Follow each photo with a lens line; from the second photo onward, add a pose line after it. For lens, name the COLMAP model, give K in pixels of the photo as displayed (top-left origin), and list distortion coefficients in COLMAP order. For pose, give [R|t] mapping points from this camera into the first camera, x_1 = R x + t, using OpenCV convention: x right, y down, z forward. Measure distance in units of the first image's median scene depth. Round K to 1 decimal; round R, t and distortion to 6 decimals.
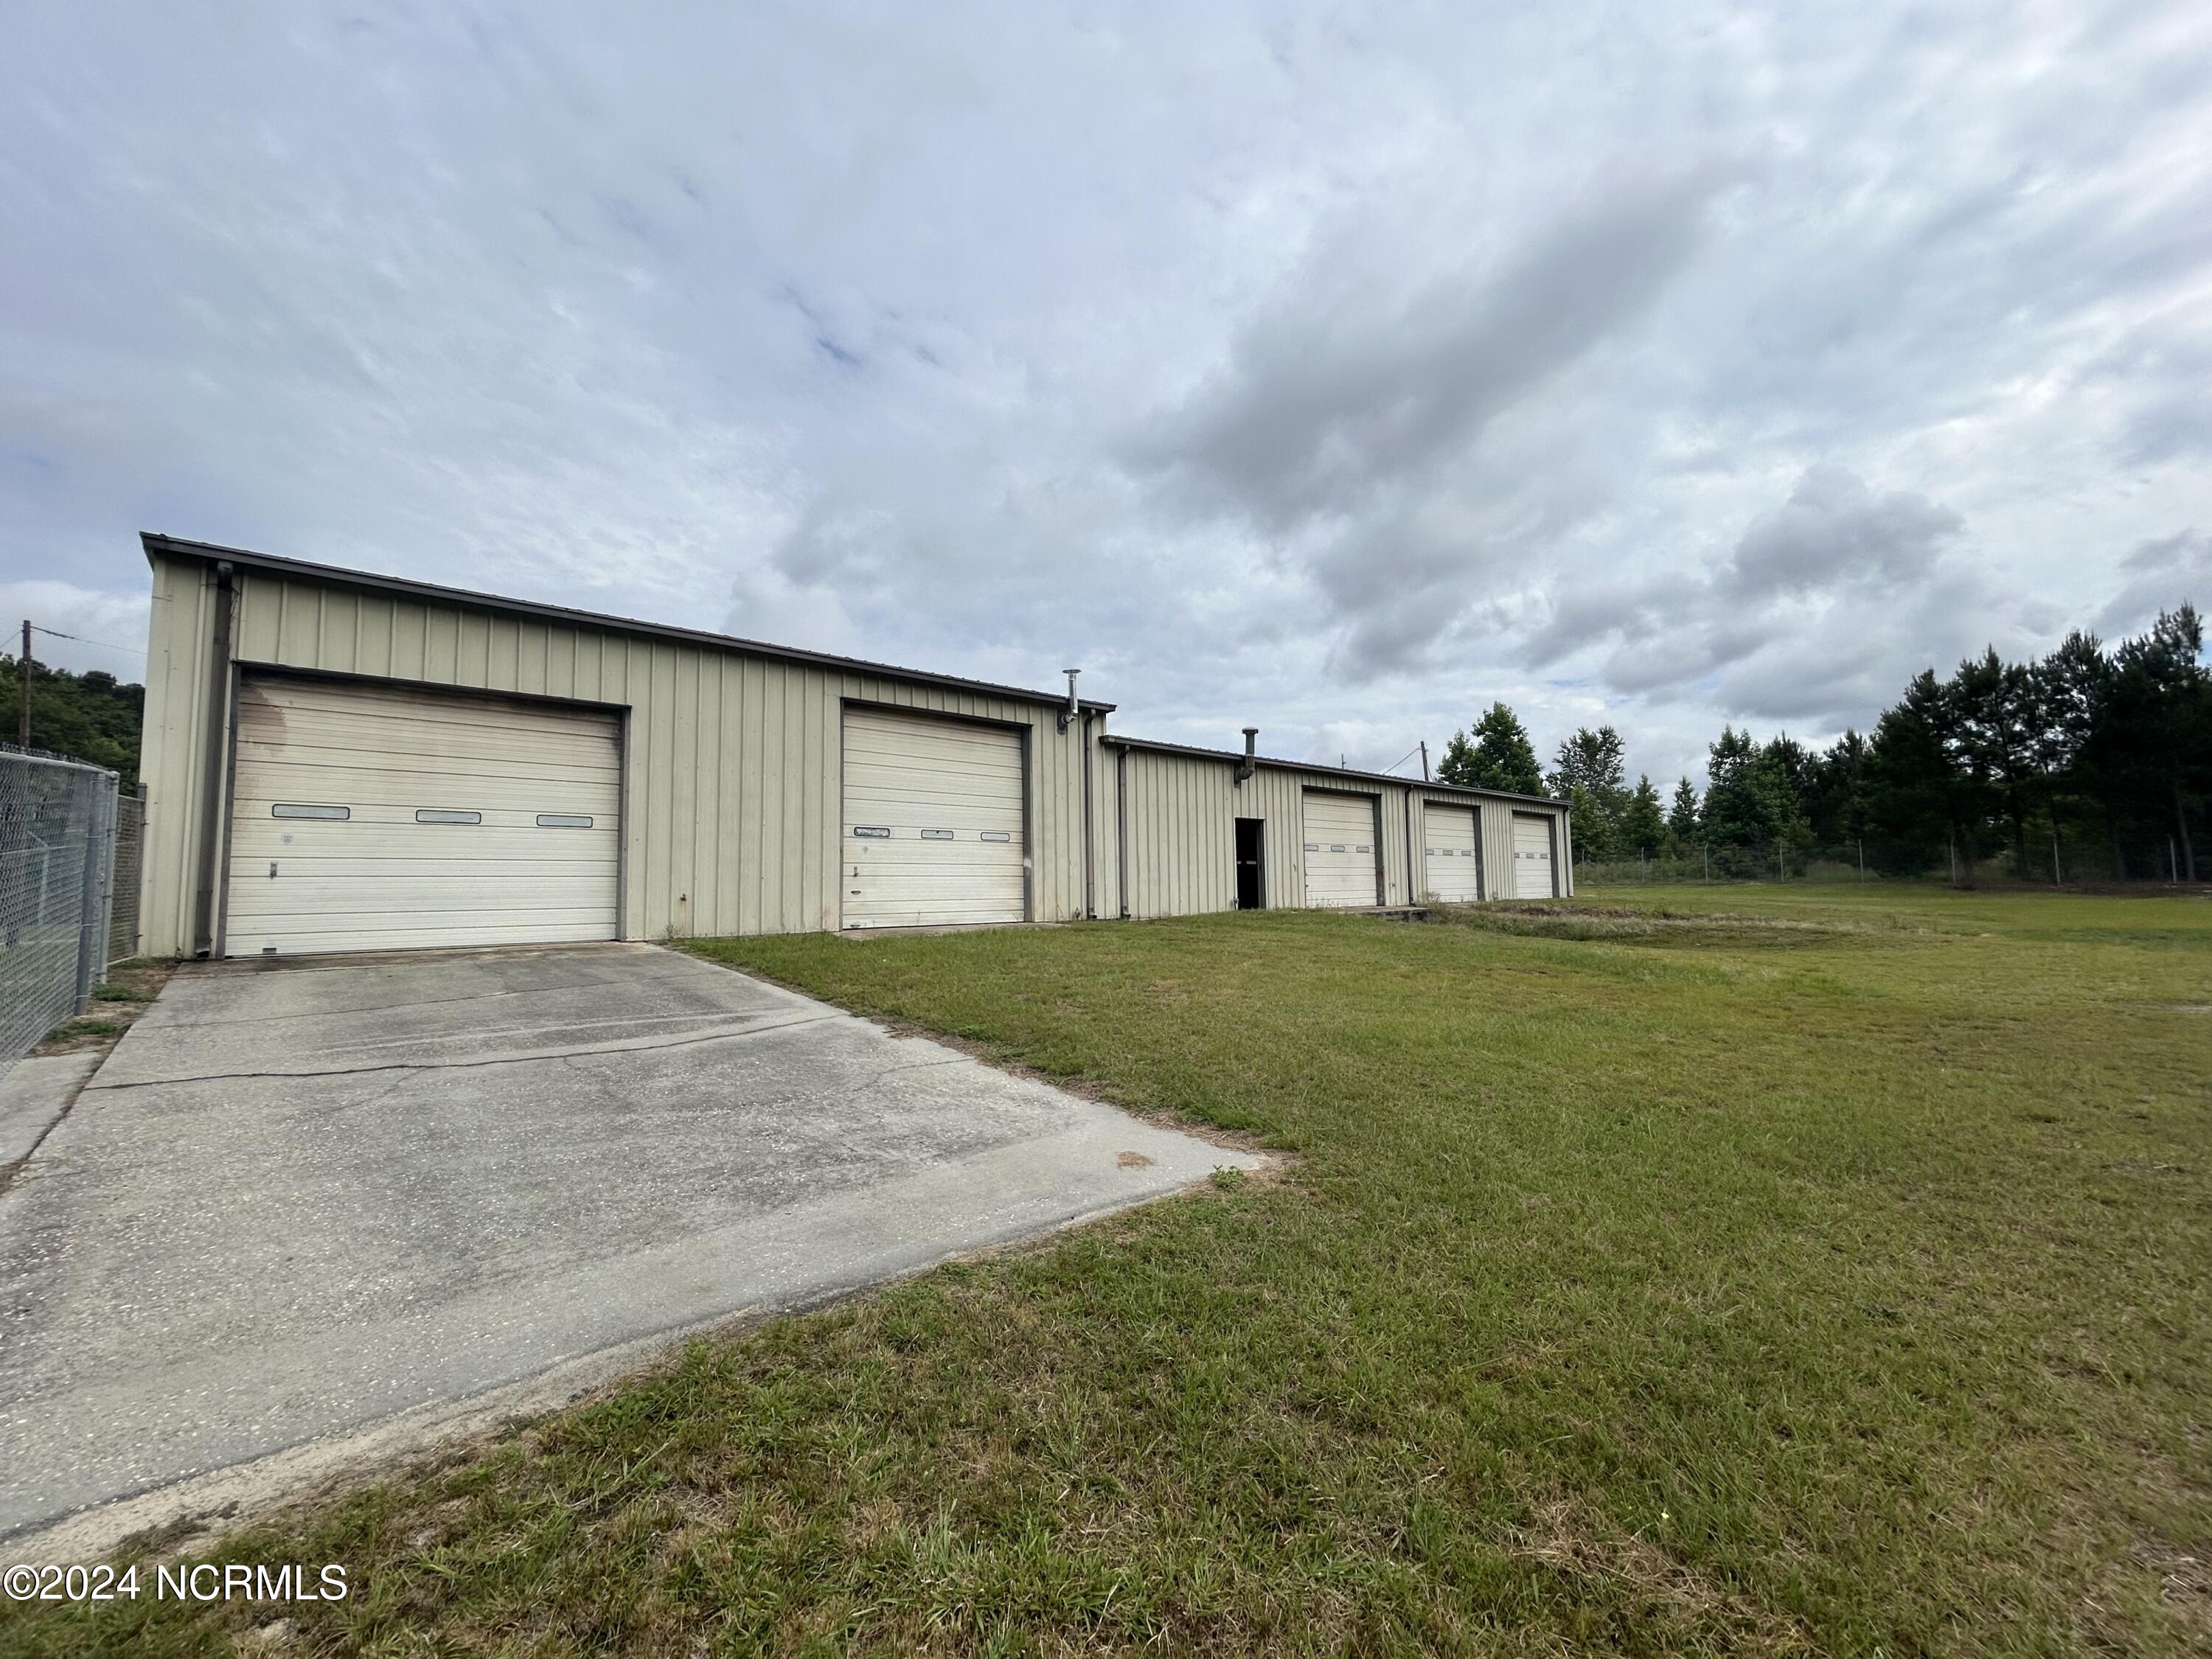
lens RADIAL K [[860.2, 0, 1106.0], [0, 860.2, 829.5], [0, 0, 1]] dist [-0.046566, -0.000058]
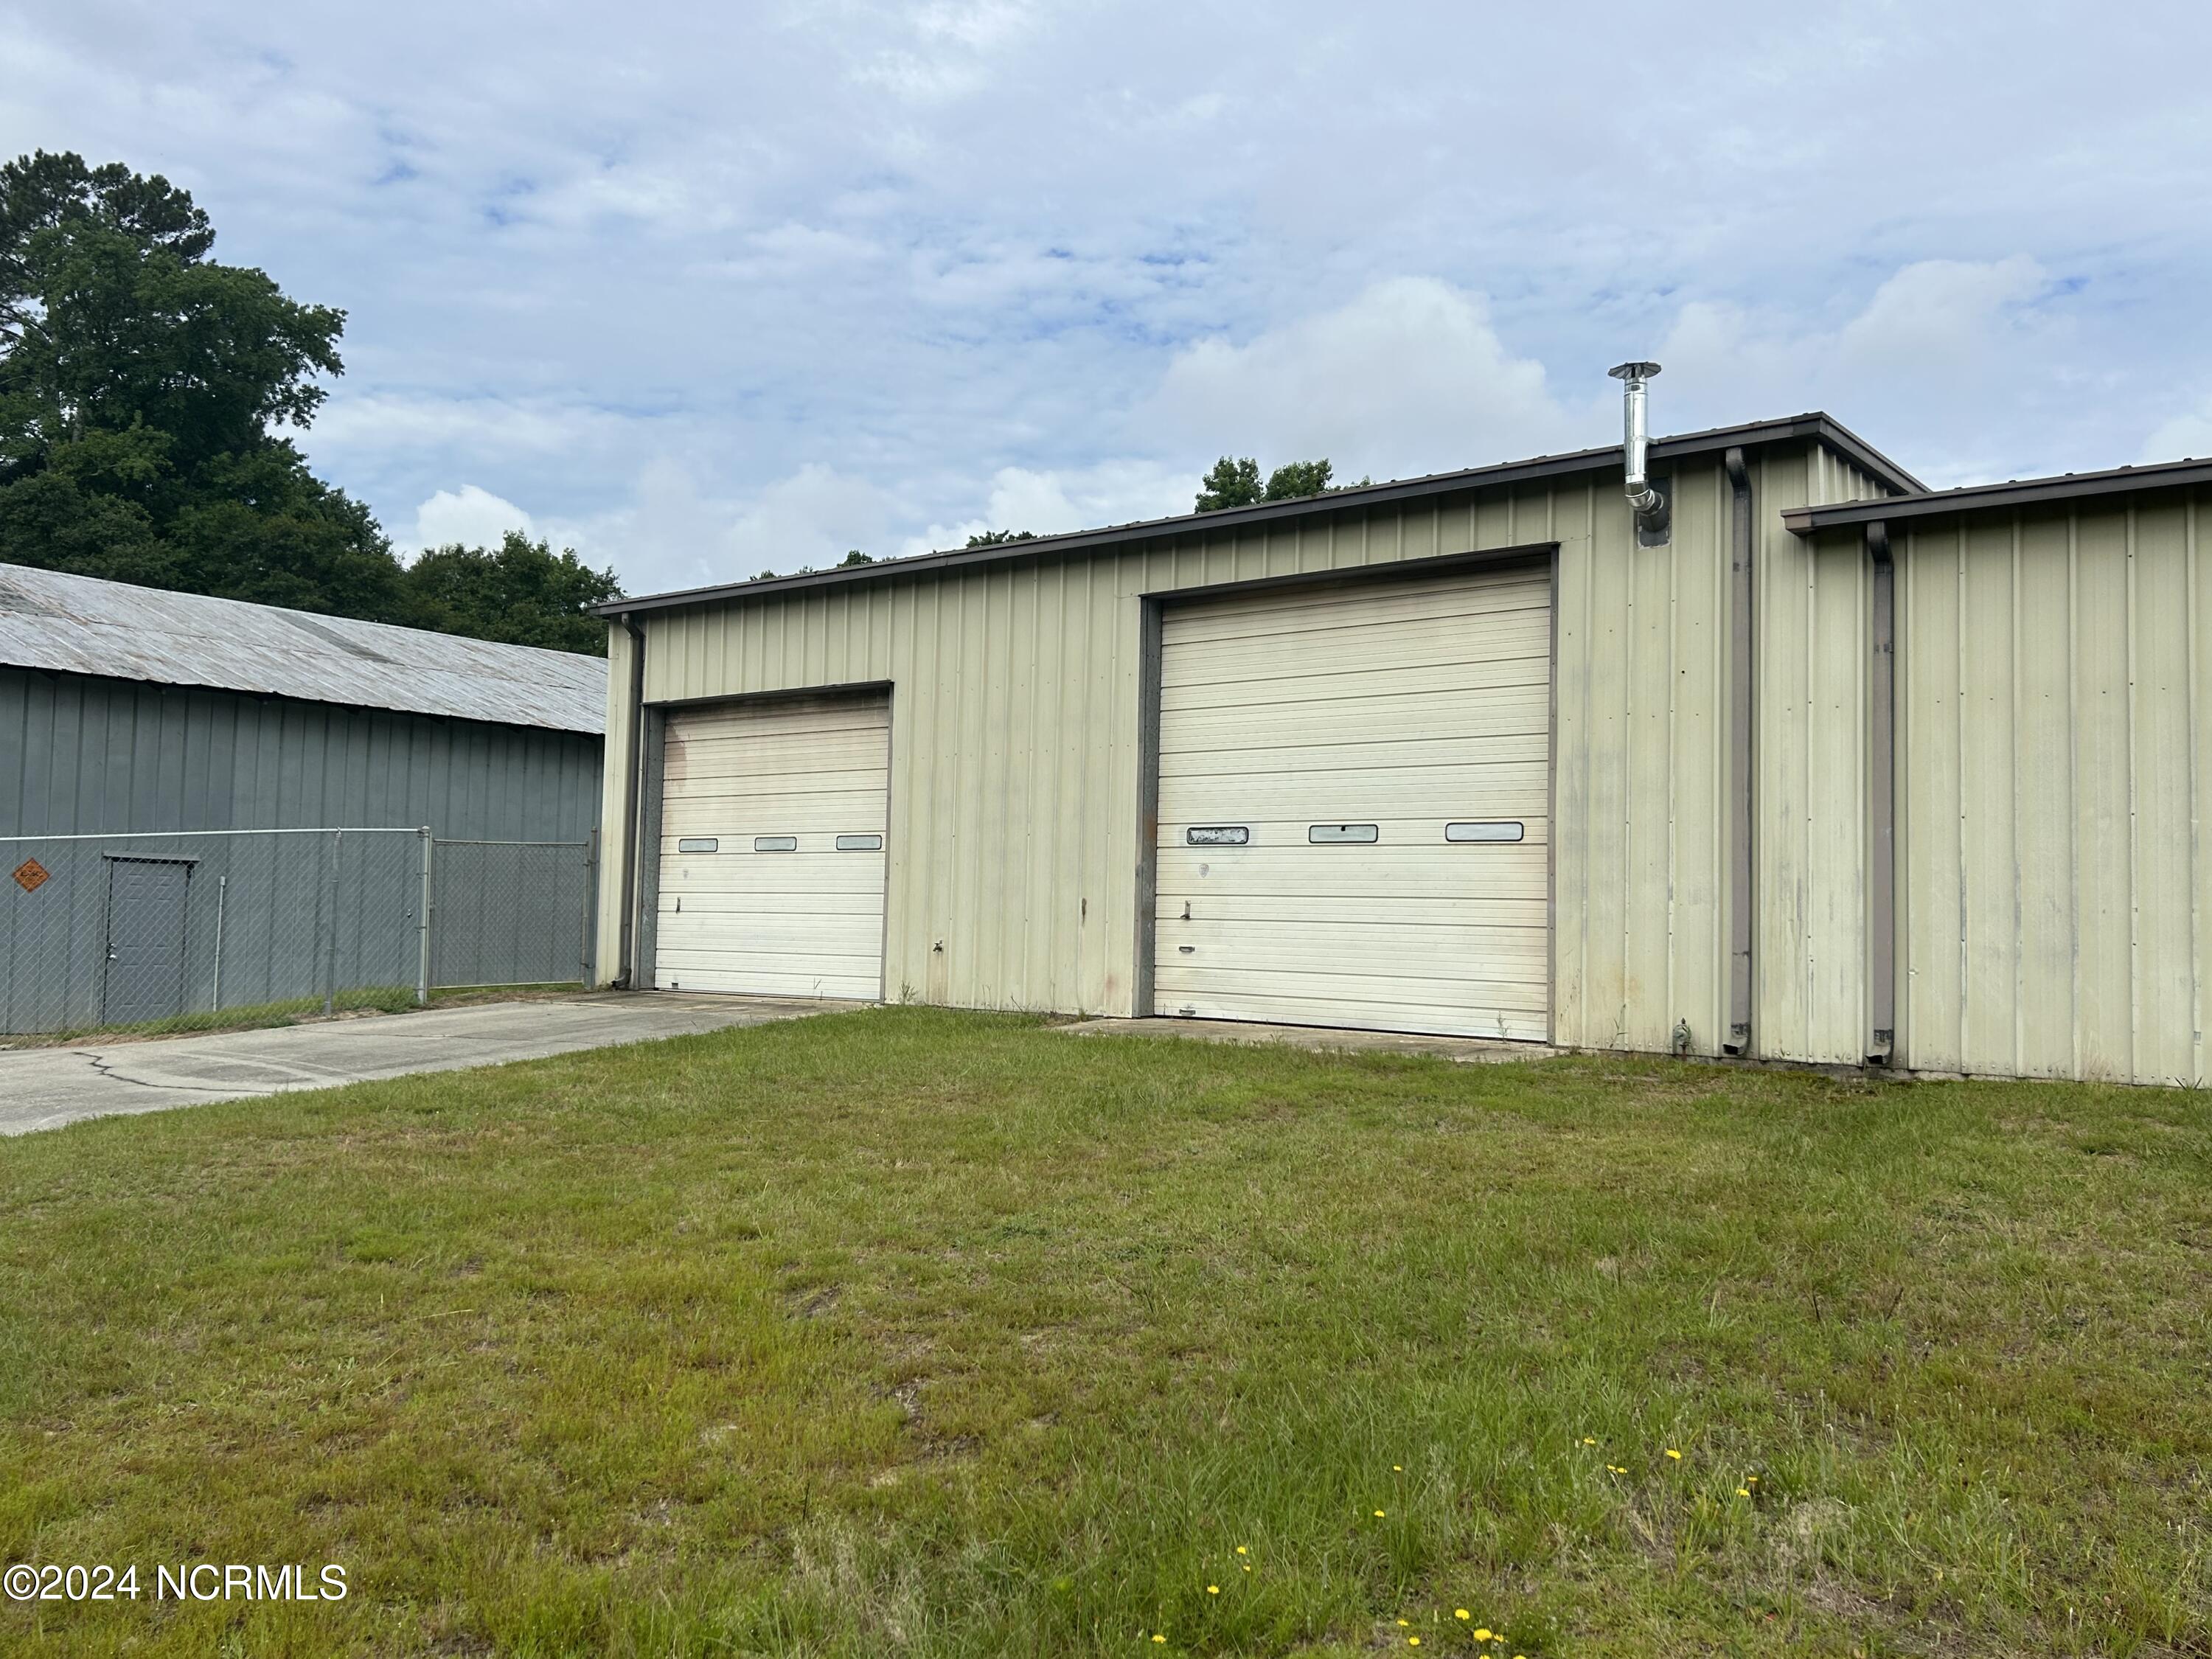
lens RADIAL K [[1818.8, 0, 1106.0], [0, 1818.8, 829.5], [0, 0, 1]] dist [0.068033, -0.000342]
pose [[0.136609, -0.042756, -0.989702, 0.826450], [0.035368, 0.998642, -0.038260, 0.039727], [0.989993, -0.029777, 0.137936, 0.788553]]
